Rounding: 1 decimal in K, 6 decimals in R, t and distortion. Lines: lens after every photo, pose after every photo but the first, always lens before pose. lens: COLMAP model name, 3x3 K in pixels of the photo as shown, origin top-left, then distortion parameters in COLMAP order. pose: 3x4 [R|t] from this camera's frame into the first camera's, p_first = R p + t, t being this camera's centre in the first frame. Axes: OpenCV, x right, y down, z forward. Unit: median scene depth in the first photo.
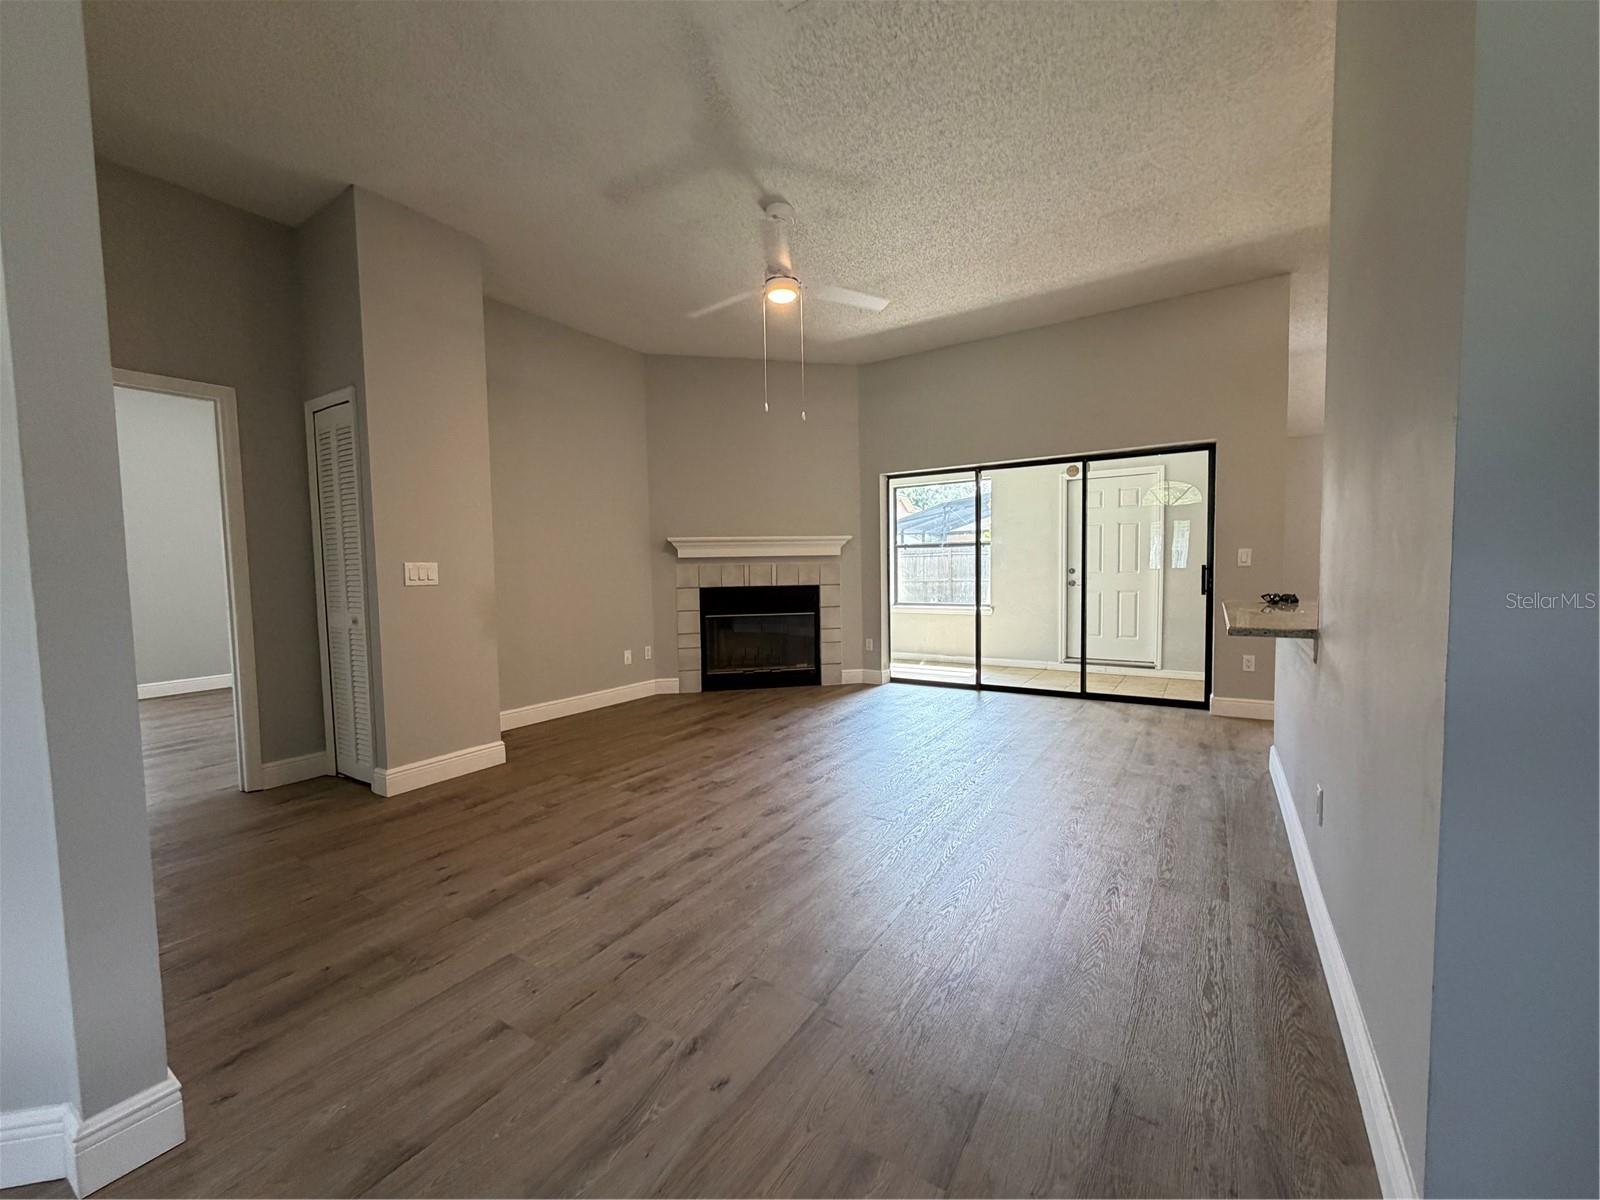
lens RADIAL K [[633.8, 0, 800.0], [0, 633.8, 600.0], [0, 0, 1]] dist [0.000888, 0.000063]
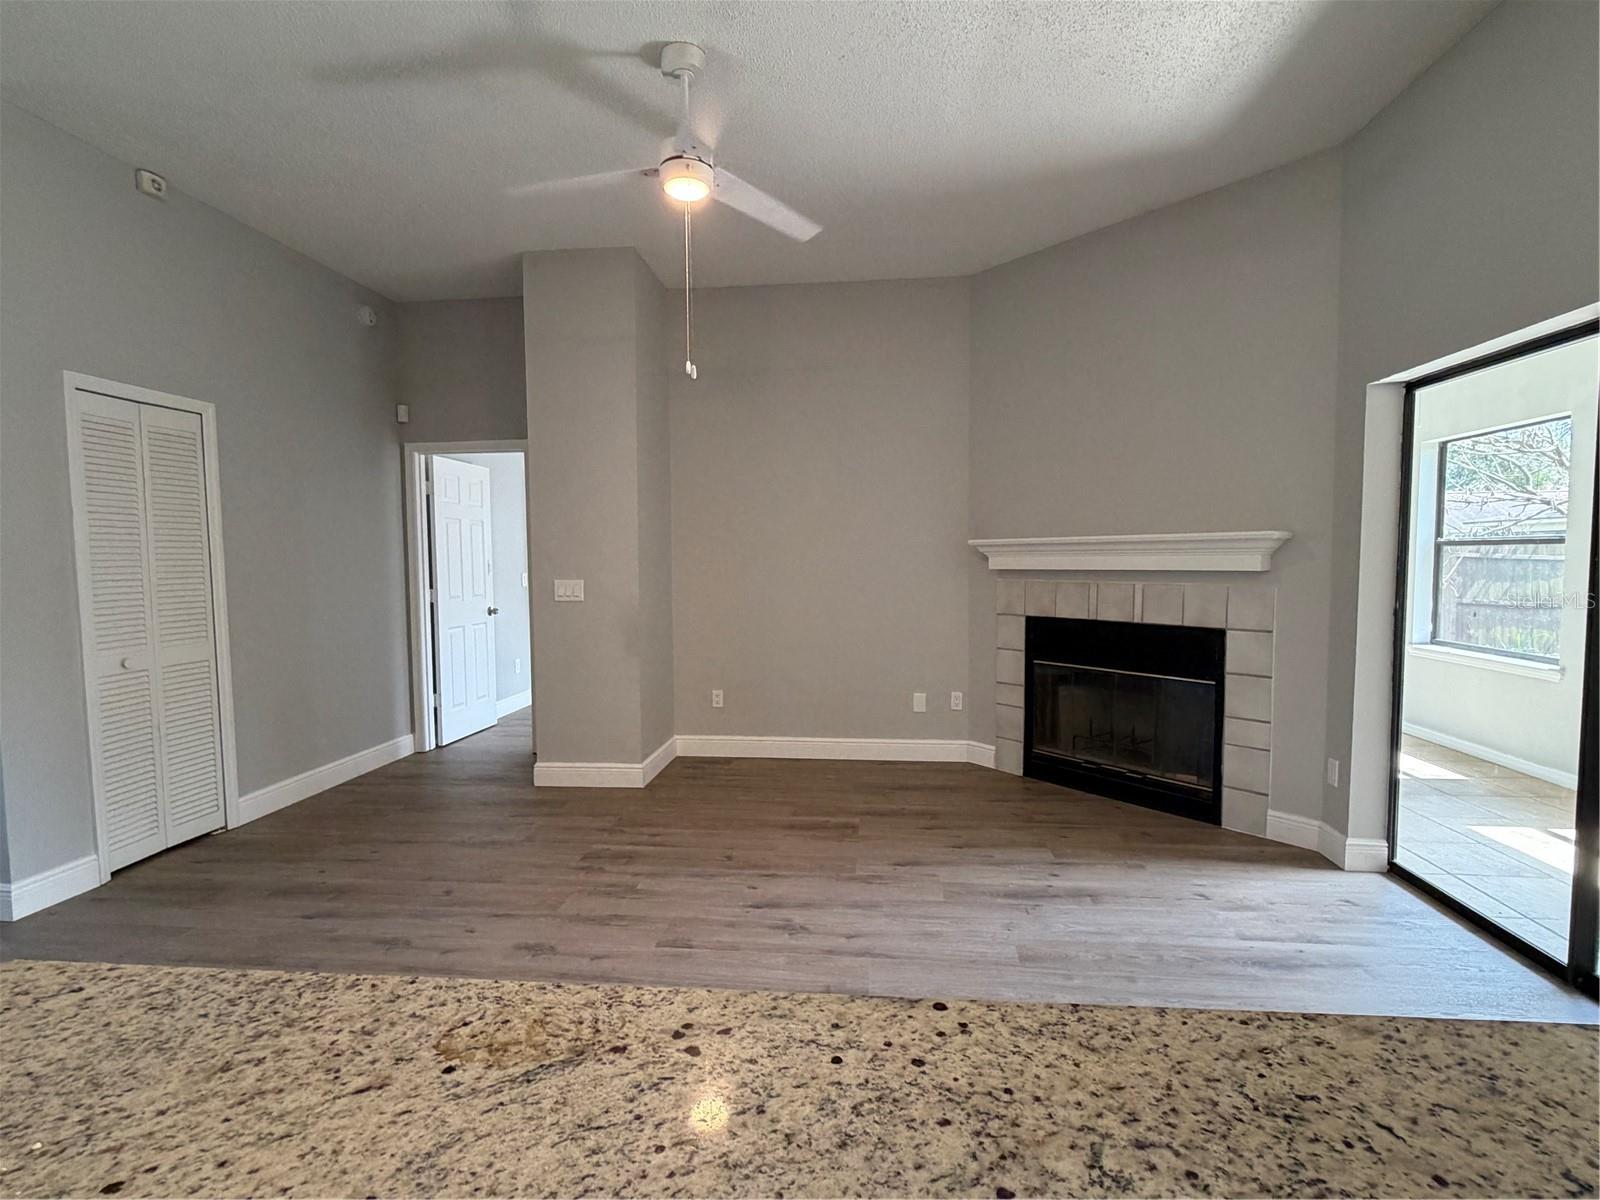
lens RADIAL K [[774.7, 0, 800.0], [0, 774.7, 600.0], [0, 0, 1]] dist [-0.001522, -0.000183]
pose [[0.464488, 0.064288, -0.883243, 0.428756], [-0.051991, 0.997621, 0.045271, -0.058705], [0.884052, 0.024893, 0.466725, 0.429034]]
